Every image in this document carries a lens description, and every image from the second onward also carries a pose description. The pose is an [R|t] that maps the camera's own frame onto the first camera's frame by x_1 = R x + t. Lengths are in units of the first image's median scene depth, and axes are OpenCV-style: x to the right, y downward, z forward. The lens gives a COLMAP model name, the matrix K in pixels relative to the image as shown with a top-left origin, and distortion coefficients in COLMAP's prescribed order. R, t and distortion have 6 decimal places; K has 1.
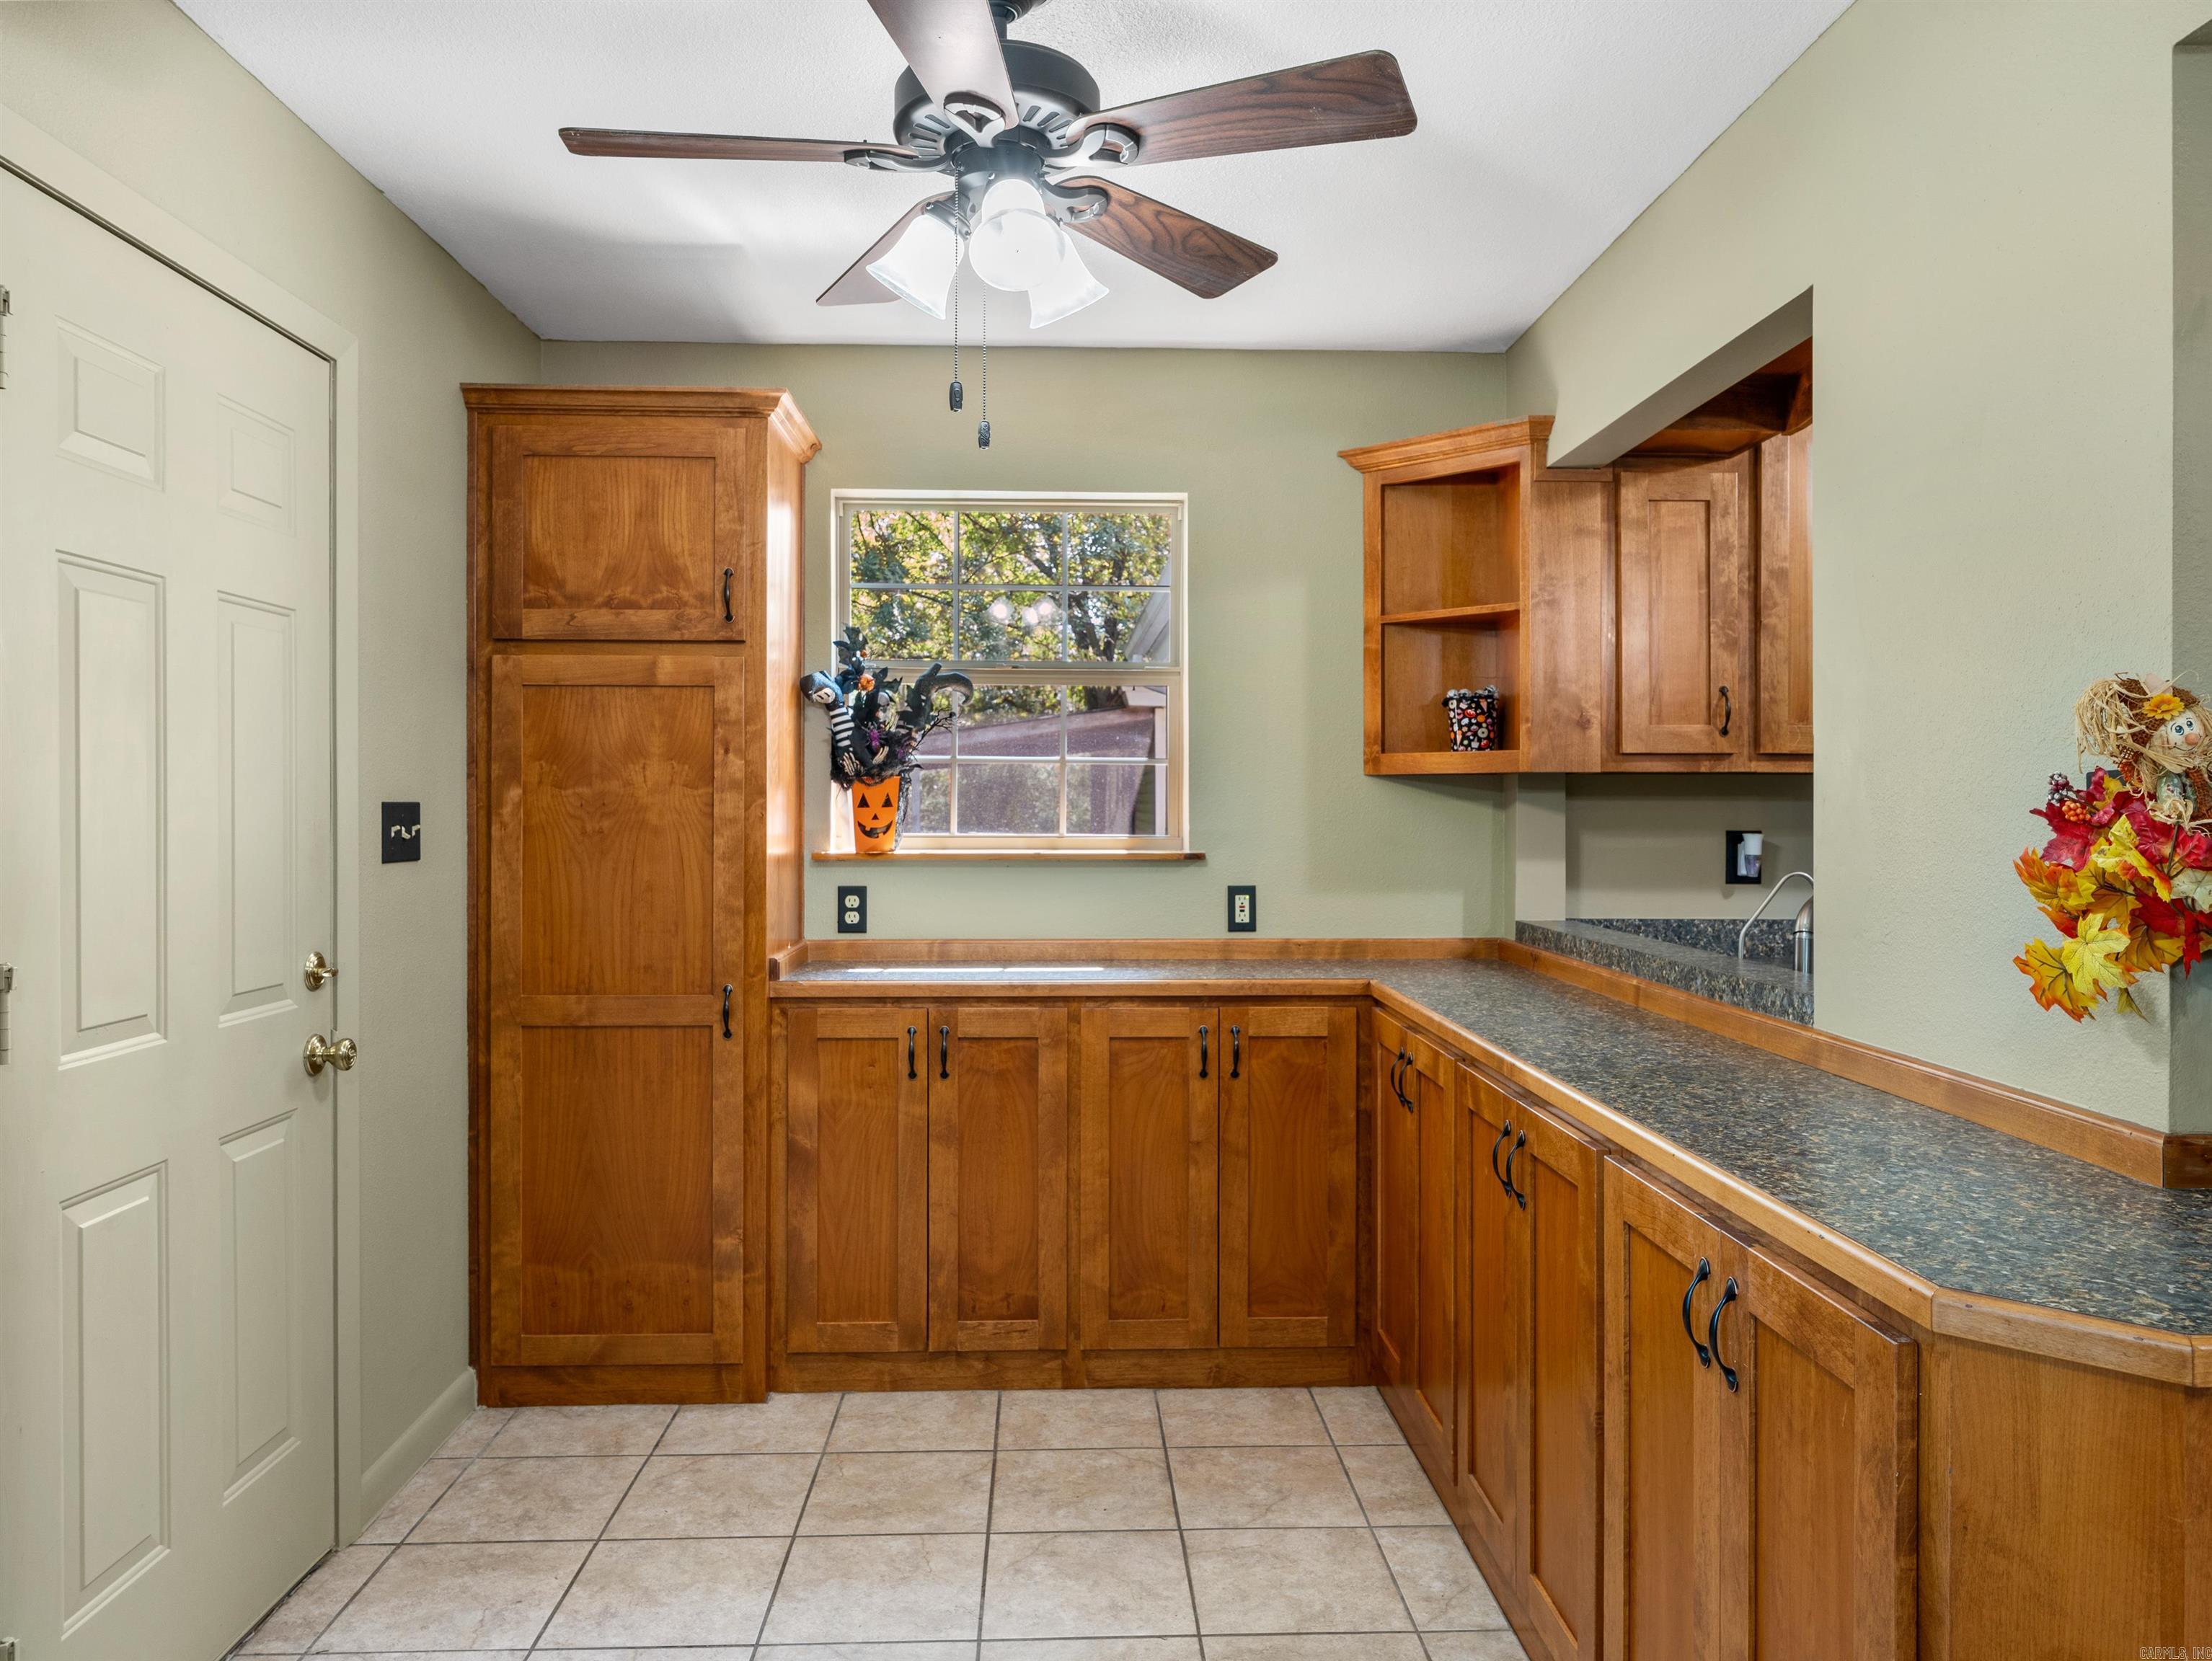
lens RADIAL K [[1513.6, 0, 1101.9], [0, 1513.6, 810.2], [0, 0, 1]] dist [0.001966, 0.000718]
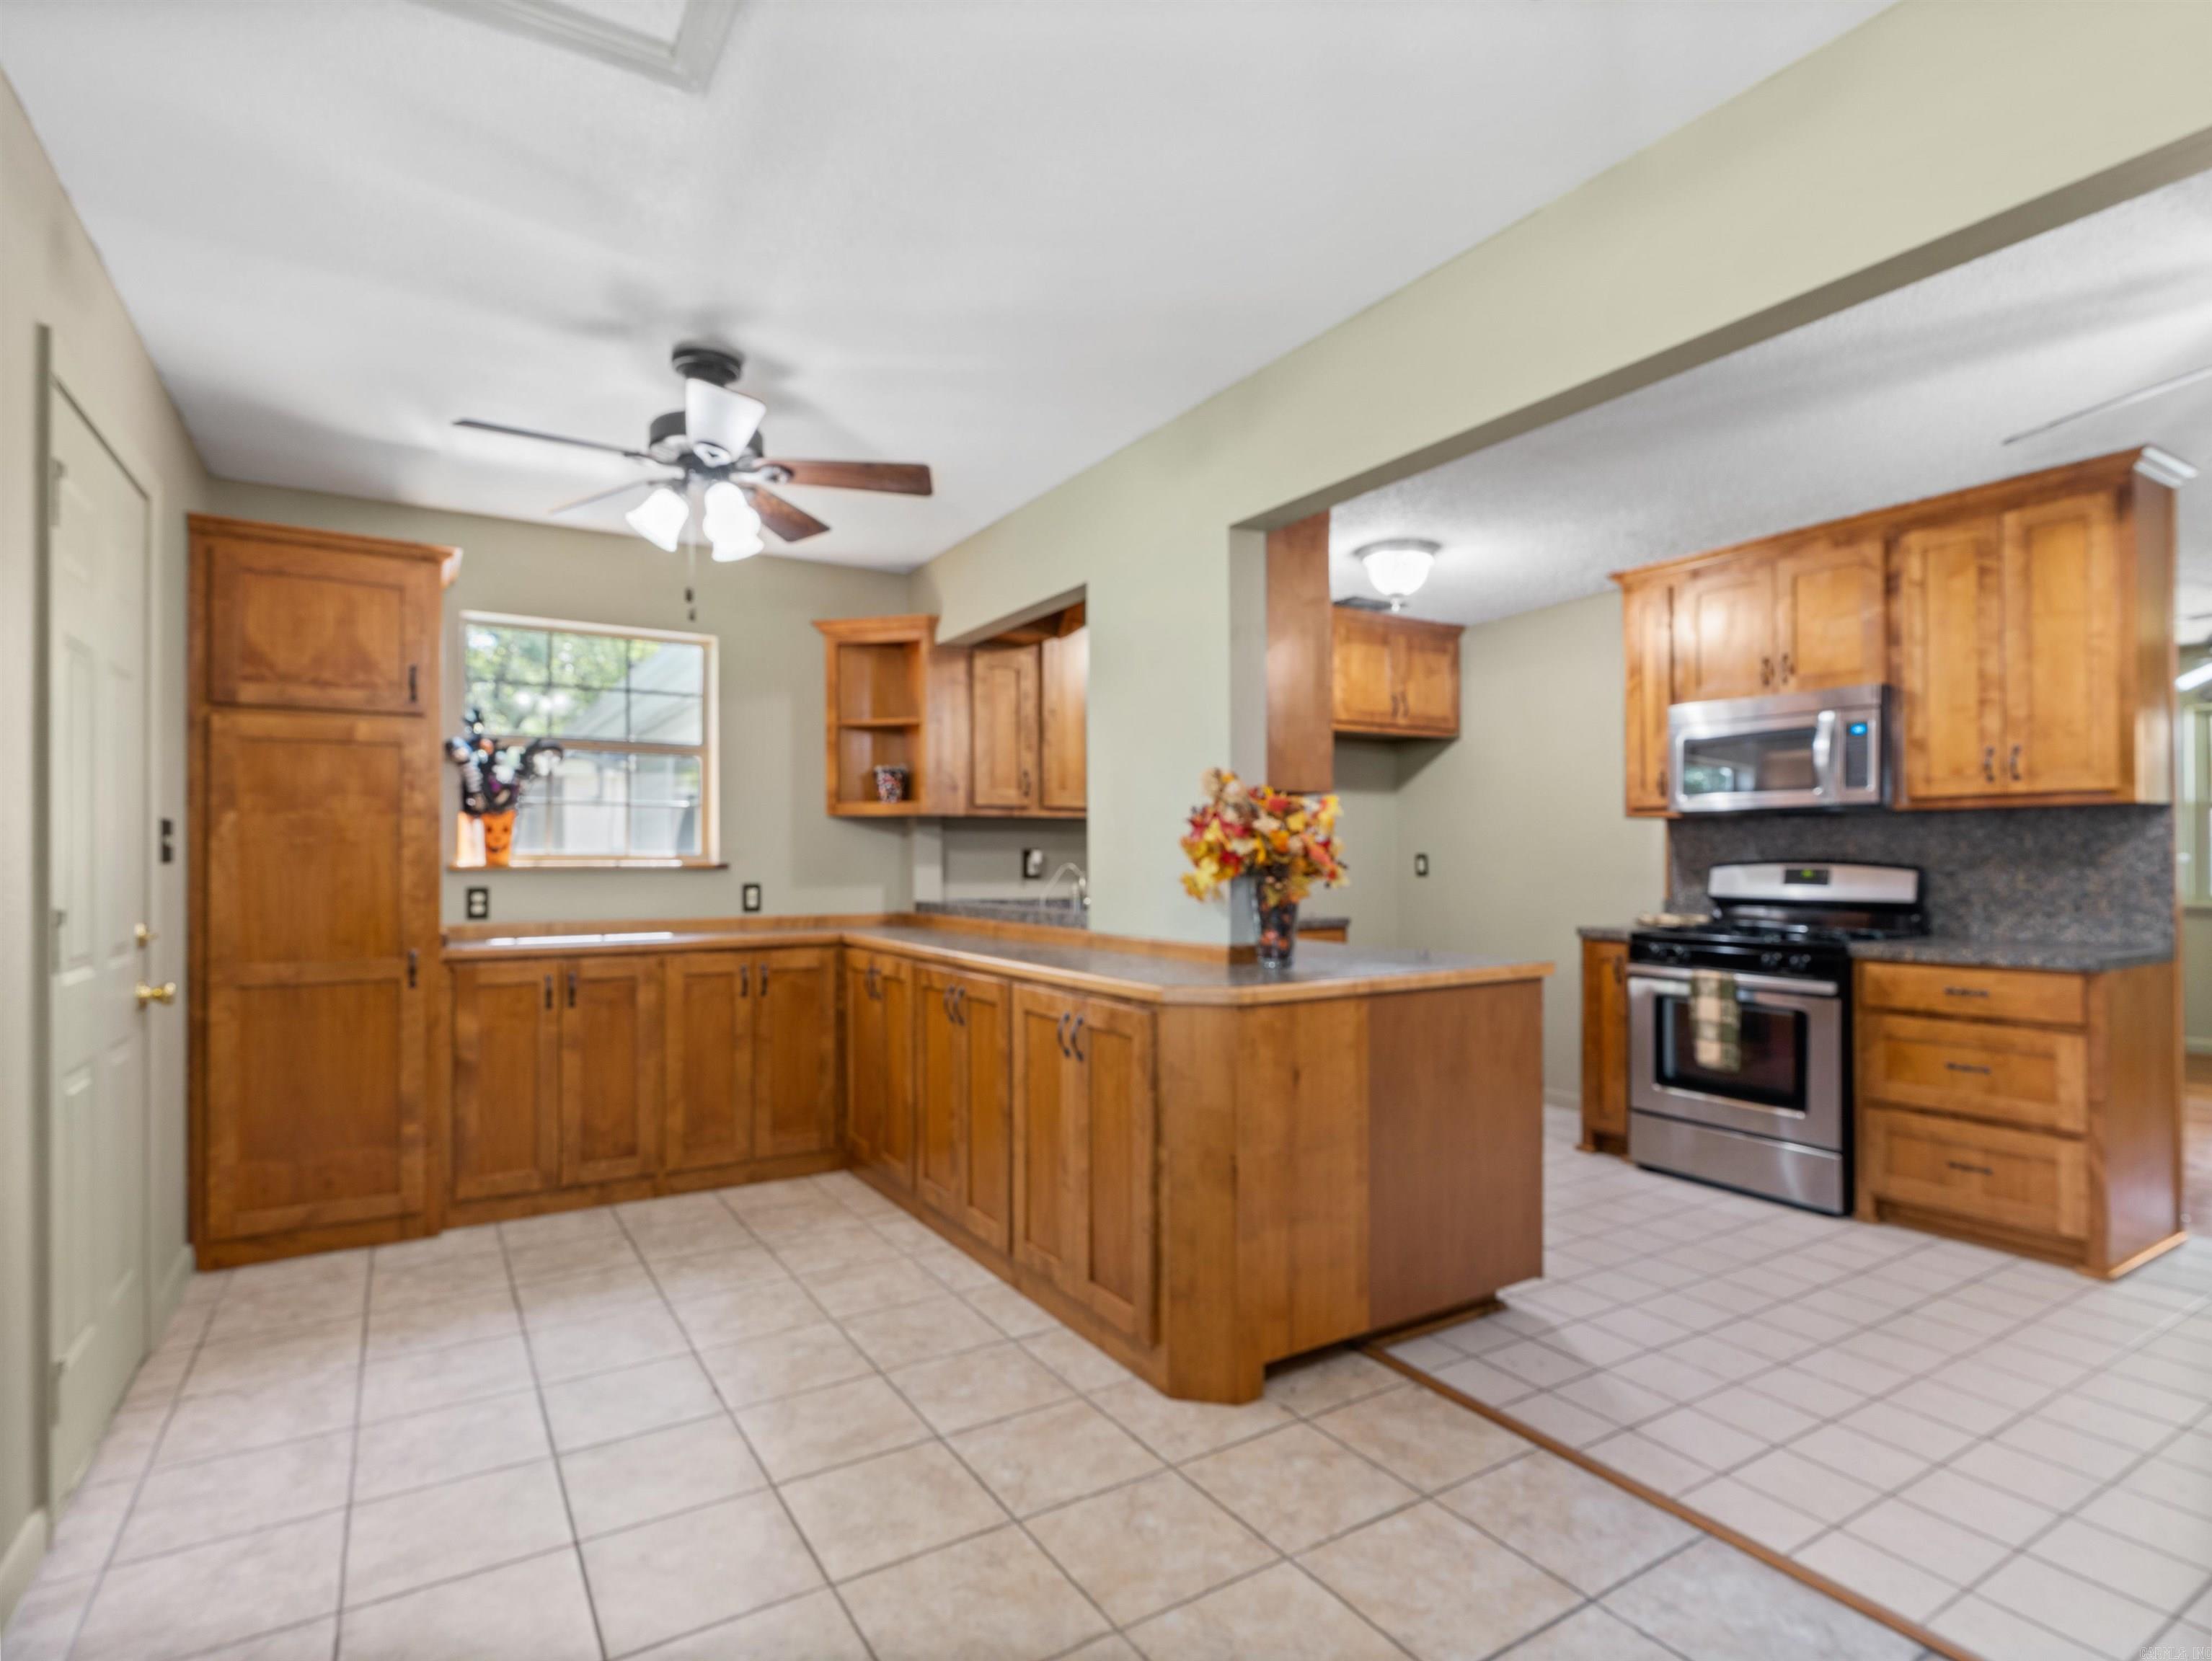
lens RADIAL K [[1138.0, 0, 1105.7], [0, 1138.0, 854.9], [0, 0, 1]] dist [-0.000389, 0.000502]
pose [[0.867585, -0.001343, 0.497288, -0.210955], [0.005229, 0.999966, -0.006423, 0.033493], [-0.497262, 0.008172, 0.867562, -0.275953]]
